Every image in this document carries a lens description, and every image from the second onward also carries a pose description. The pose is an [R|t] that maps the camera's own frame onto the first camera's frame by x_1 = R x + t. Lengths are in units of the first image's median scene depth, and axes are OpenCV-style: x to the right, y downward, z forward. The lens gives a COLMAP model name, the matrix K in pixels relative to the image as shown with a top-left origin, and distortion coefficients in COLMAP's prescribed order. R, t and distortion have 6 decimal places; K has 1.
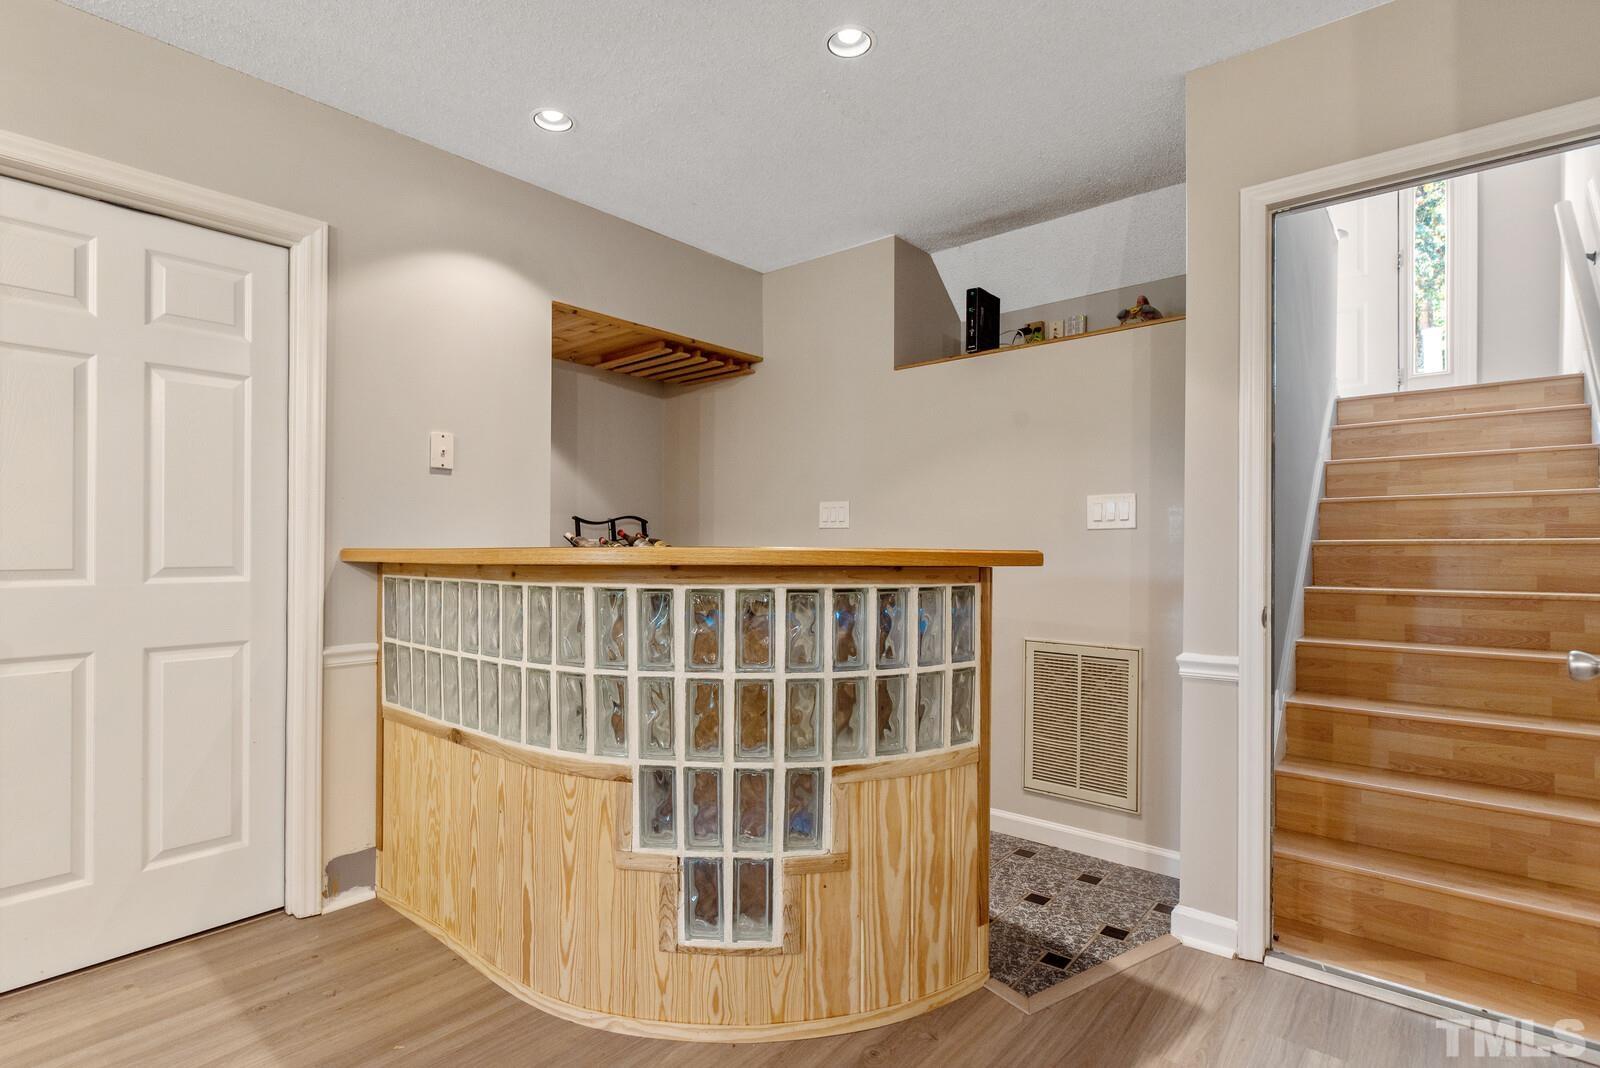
lens RADIAL K [[777.4, 0, 792.2], [0, 777.4, 544.0], [0, 0, 1]] dist [-0.000086, 0.000411]
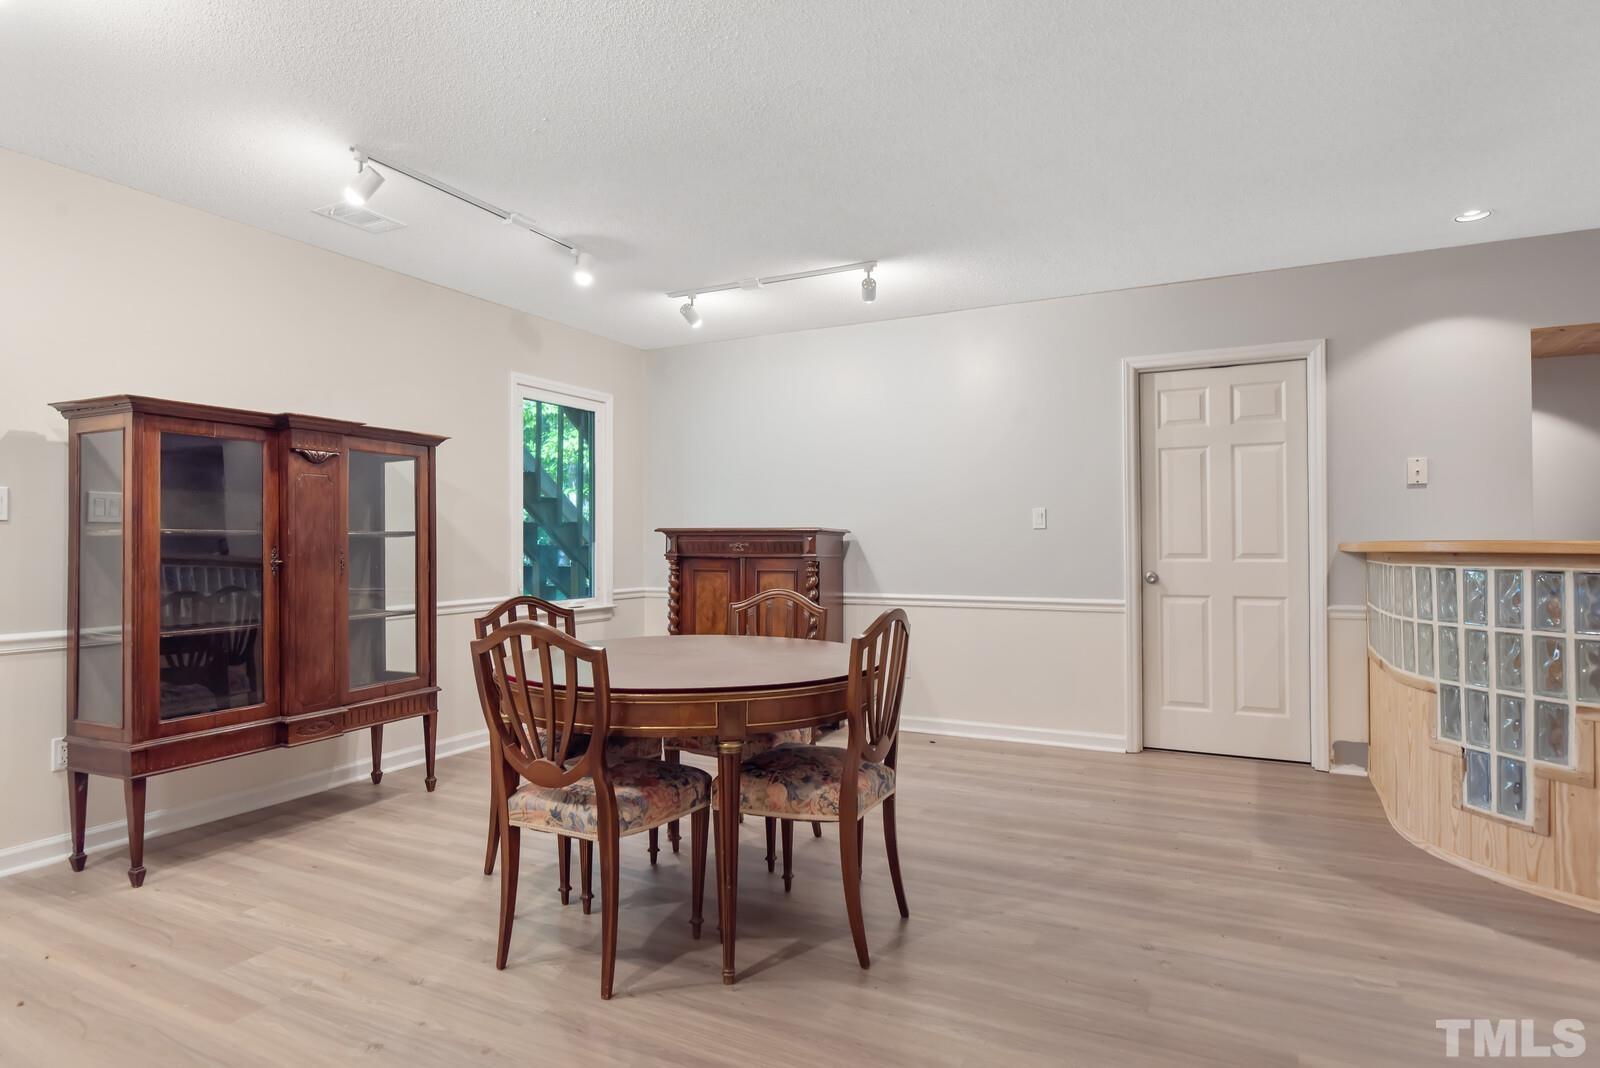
lens RADIAL K [[892.1, 0, 793.3], [0, 892.1, 528.3], [0, 0, 1]] dist [0.019748, 0.000484]
pose [[0.233507, -0.020711, -0.972134, 1.139269], [0.009337, 0.999775, -0.019057, 0.001054], [0.972310, -0.004627, 0.233648, -0.600473]]
